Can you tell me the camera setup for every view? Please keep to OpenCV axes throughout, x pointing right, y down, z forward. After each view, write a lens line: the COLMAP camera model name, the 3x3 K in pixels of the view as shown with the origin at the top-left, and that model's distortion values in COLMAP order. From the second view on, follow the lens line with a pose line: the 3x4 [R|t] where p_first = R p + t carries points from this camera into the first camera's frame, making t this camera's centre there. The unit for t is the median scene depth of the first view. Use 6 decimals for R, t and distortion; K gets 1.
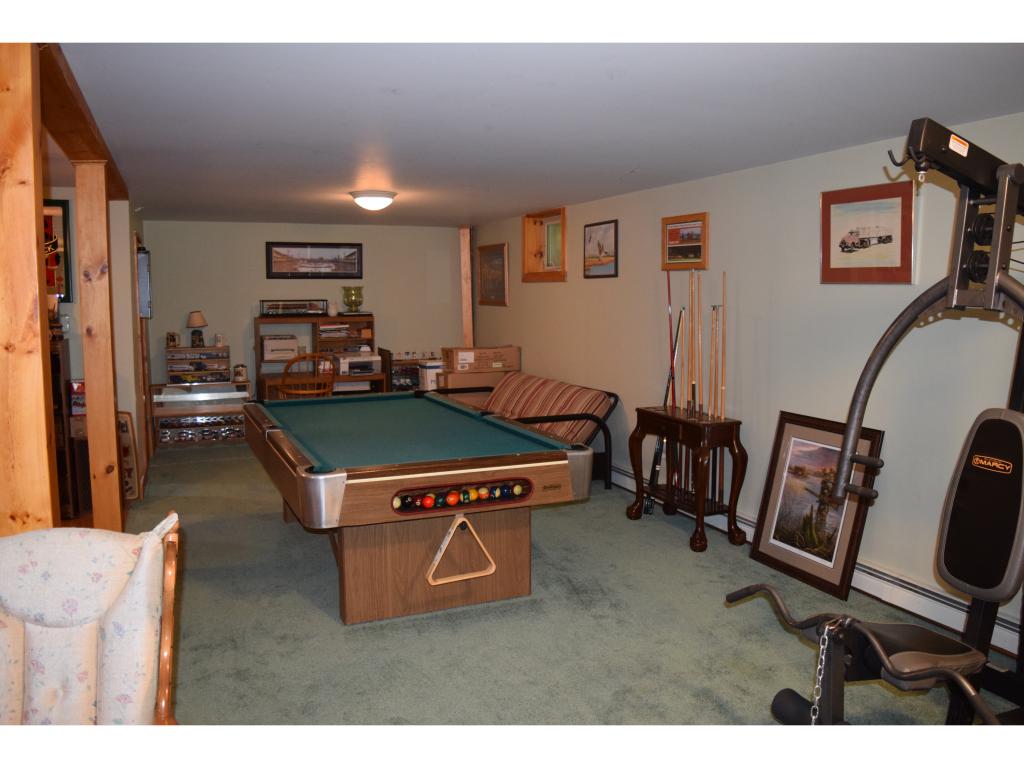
lens RADIAL K [[836.6, 0, 511.5], [0, 836.6, 380.6], [0, 0, 1]] dist [-0.027945, 0.010807]
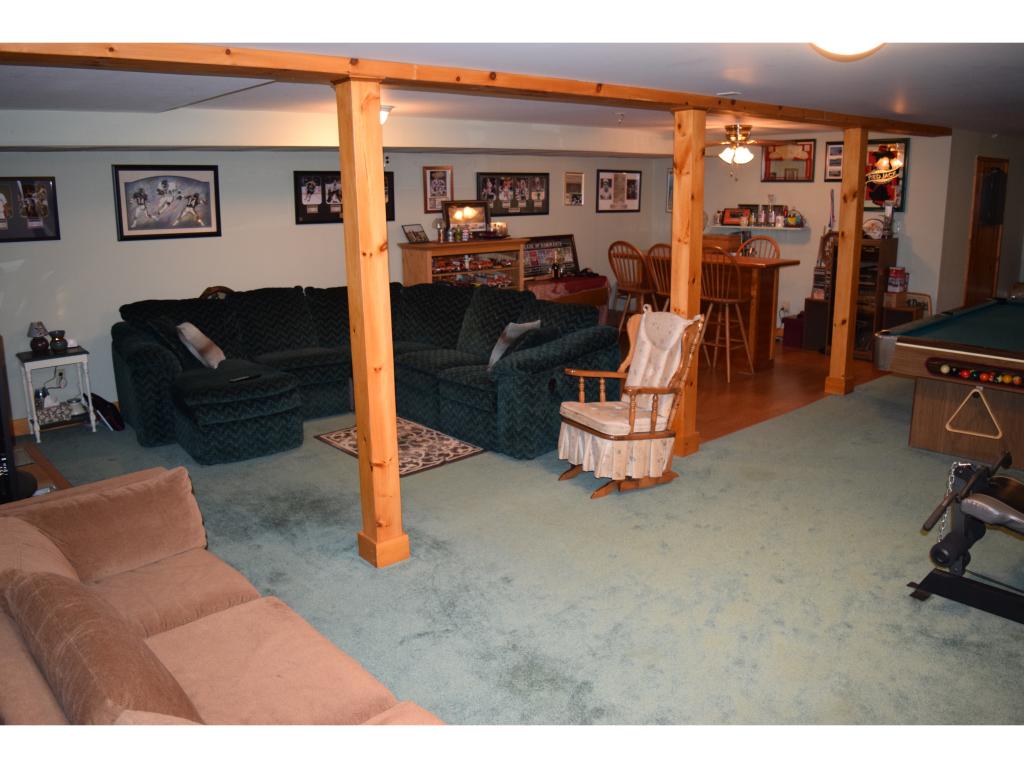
lens RADIAL K [[836.6, 0, 511.8], [0, 836.6, 381.9], [0, 0, 1]] dist [-0.027945, 0.010807]
pose [[0.321898, 0.212828, -0.922543, 0.906244], [-0.090037, 0.976872, 0.193945, -0.037310], [0.942483, 0.020632, 0.333616, -0.143570]]
